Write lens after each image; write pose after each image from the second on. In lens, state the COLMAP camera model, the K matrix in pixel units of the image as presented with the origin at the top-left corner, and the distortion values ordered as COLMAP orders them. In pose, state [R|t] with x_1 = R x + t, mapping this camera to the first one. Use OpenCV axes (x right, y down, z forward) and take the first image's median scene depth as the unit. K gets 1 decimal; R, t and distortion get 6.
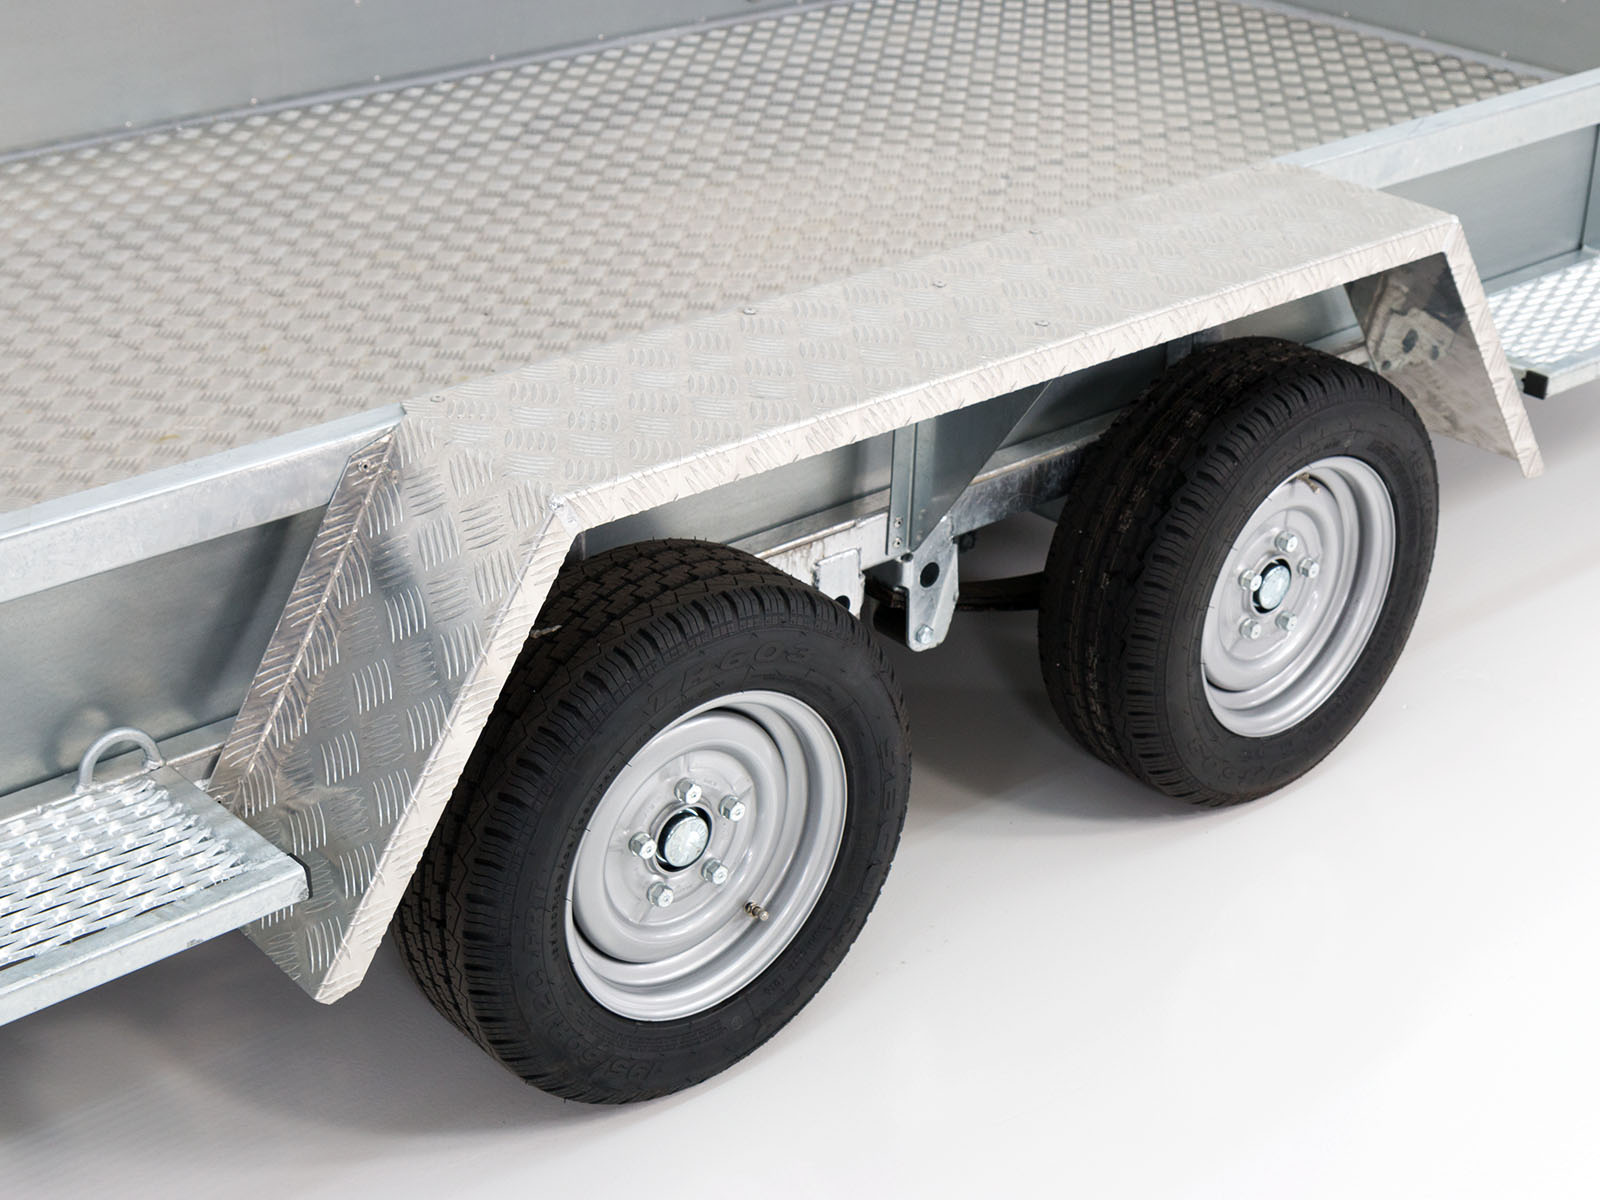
lens RADIAL K [[2415.6, 0, 800.0], [0, 2415.6, 600.0], [0, 0, 1]] dist [-0.020104, -0.033592]
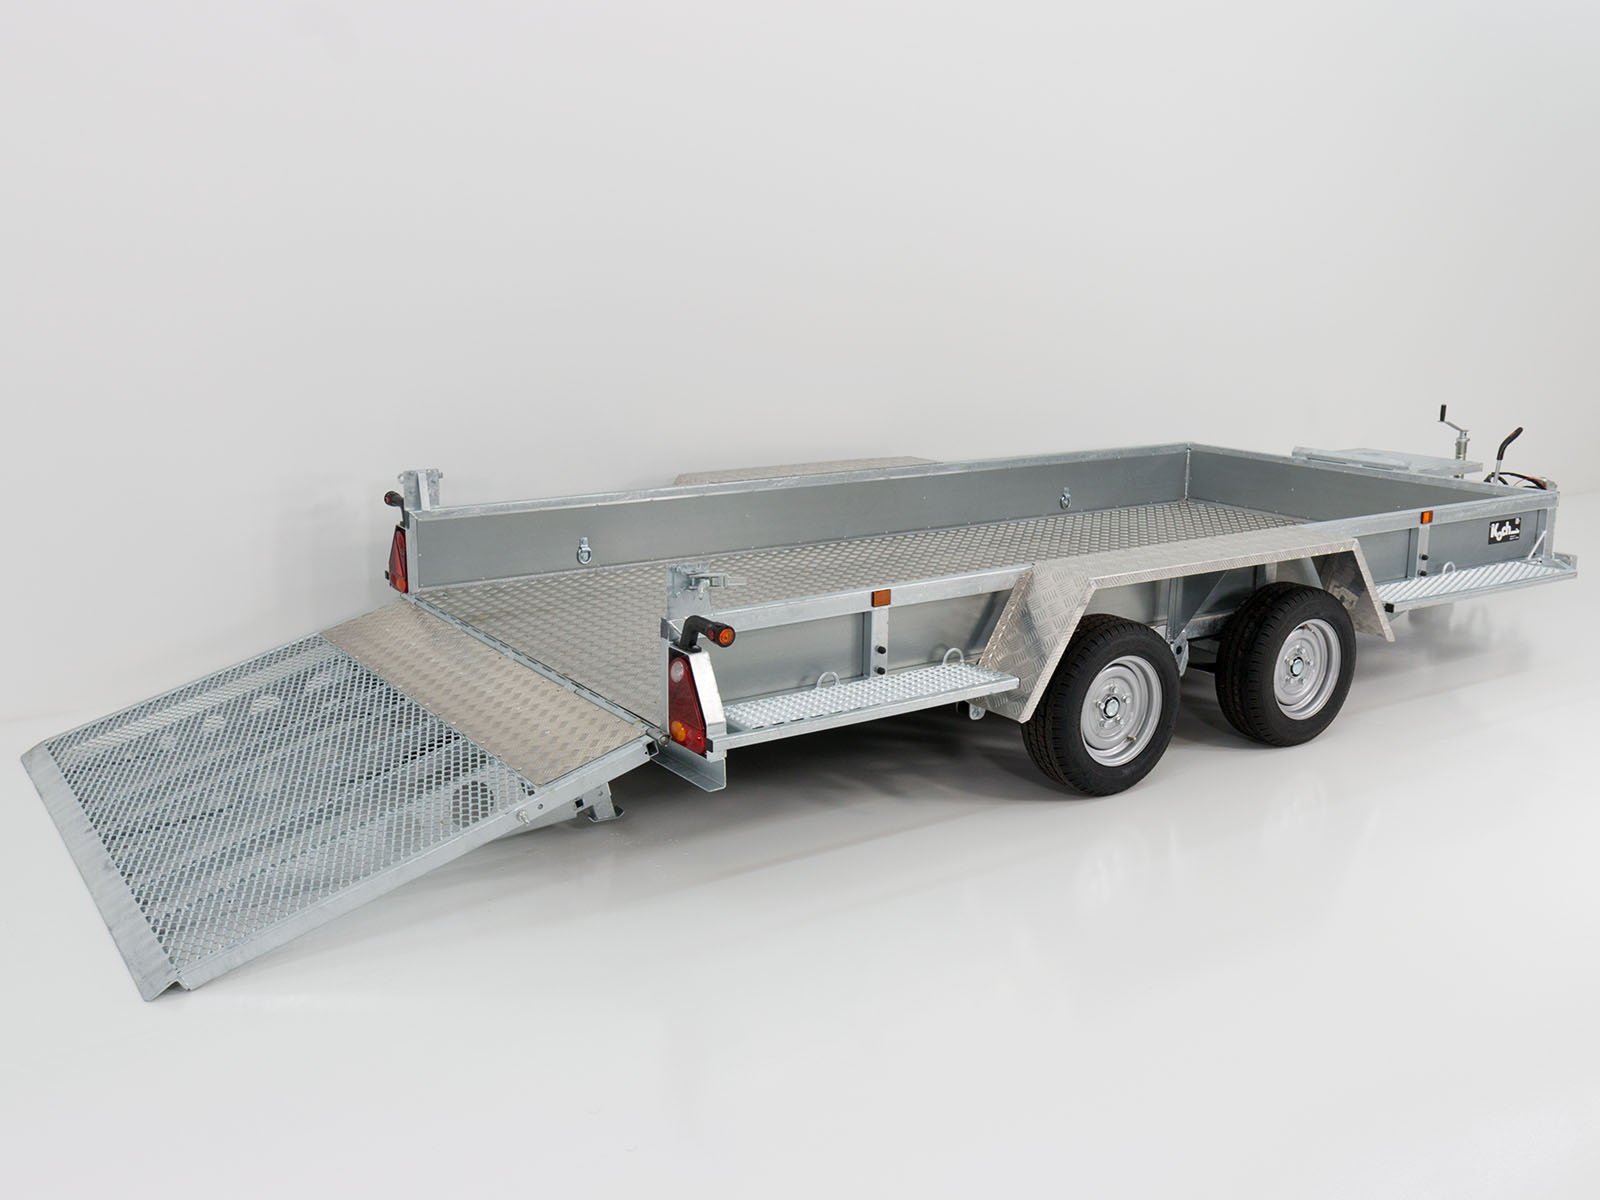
lens RADIAL K [[1437.5, 0, 794.6], [0, 1437.5, 576.9], [0, 0, 1]] dist [0.012471, -0.014505]
pose [[0.993335, 0.017847, -0.113877, -0.215434], [-0.047359, 0.963892, -0.262048, 0.387299], [0.105088, 0.265694, 0.958313, -0.770436]]
